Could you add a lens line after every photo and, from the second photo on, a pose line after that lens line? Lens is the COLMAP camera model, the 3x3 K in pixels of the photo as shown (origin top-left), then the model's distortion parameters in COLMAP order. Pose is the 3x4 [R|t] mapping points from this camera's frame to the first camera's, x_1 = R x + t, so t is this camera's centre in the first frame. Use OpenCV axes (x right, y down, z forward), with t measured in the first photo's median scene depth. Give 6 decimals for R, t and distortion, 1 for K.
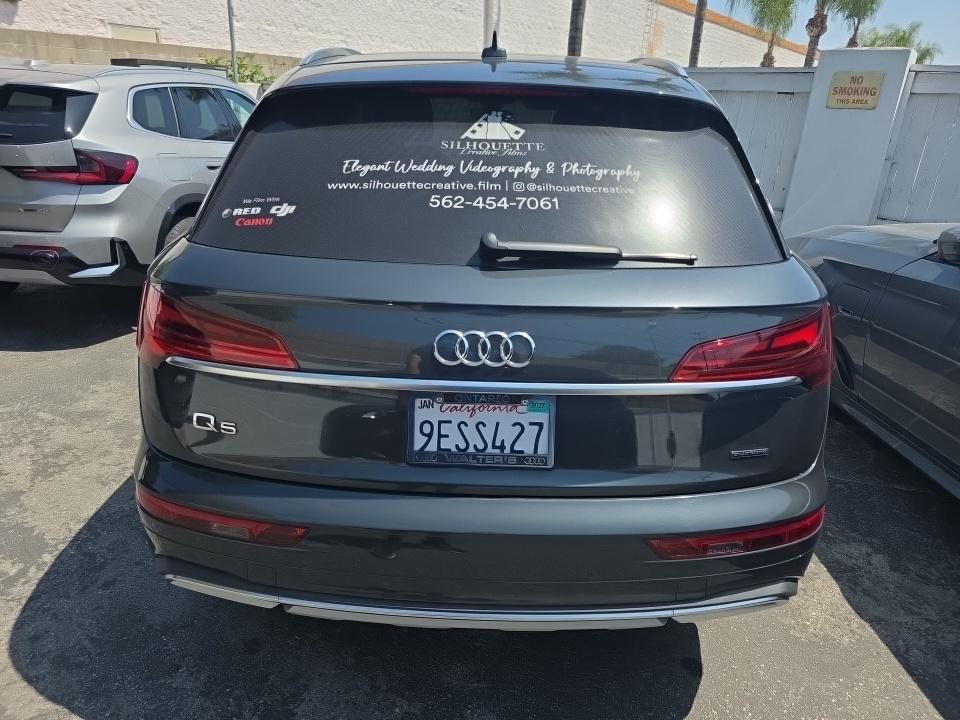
lens RADIAL K [[653.8, 0, 475.8], [0, 653.8, 365.1], [0, 0, 1]] dist [0.032640, -0.017405]
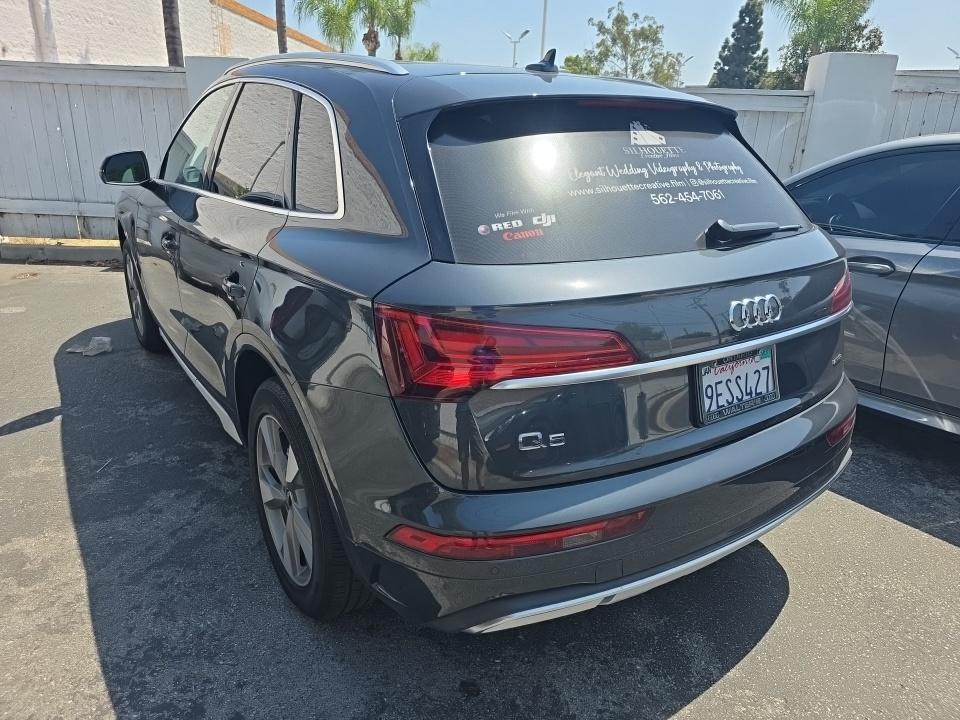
lens RADIAL K [[653.8, 0, 480.8], [0, 653.8, 355.9], [0, 0, 1]] dist [0.032640, -0.017405]
pose [[0.818857, -0.200476, 0.537850, -0.951123], [0.210353, 0.976645, 0.043775, -0.095030], [-0.534065, 0.077293, 0.841903, 0.214506]]
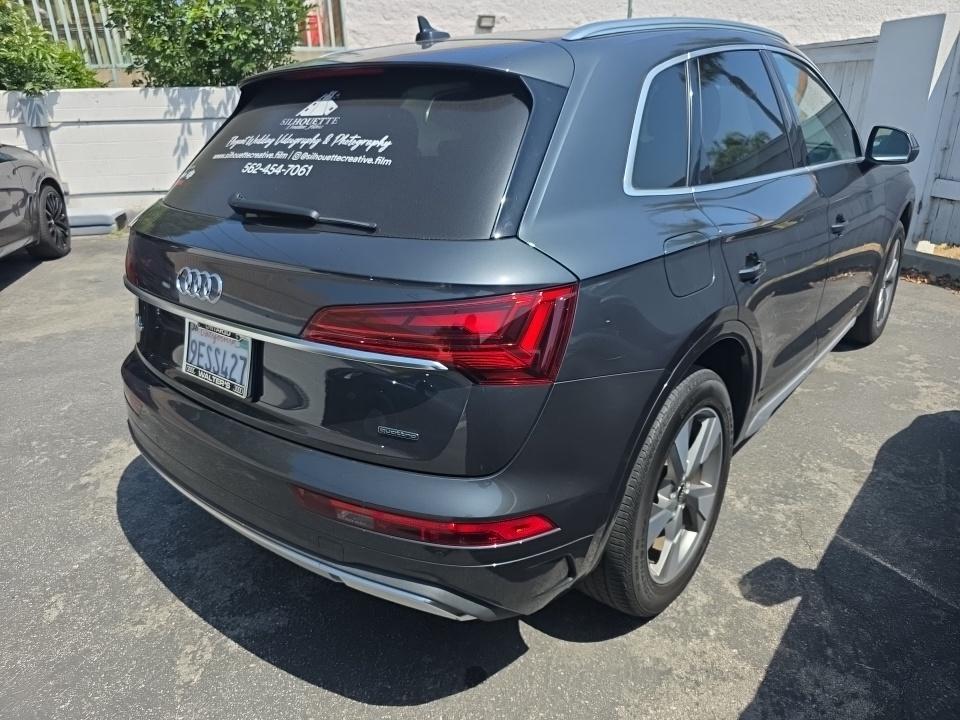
lens RADIAL K [[653.8, 0, 479.1], [0, 653.8, 361.5], [0, 0, 1]] dist [0.032640, -0.017405]
pose [[0.784129, 0.179741, -0.593999, 1.034070], [-0.181157, 0.981747, 0.057929, -0.044866], [0.593568, 0.062183, 0.802378, 0.291088]]
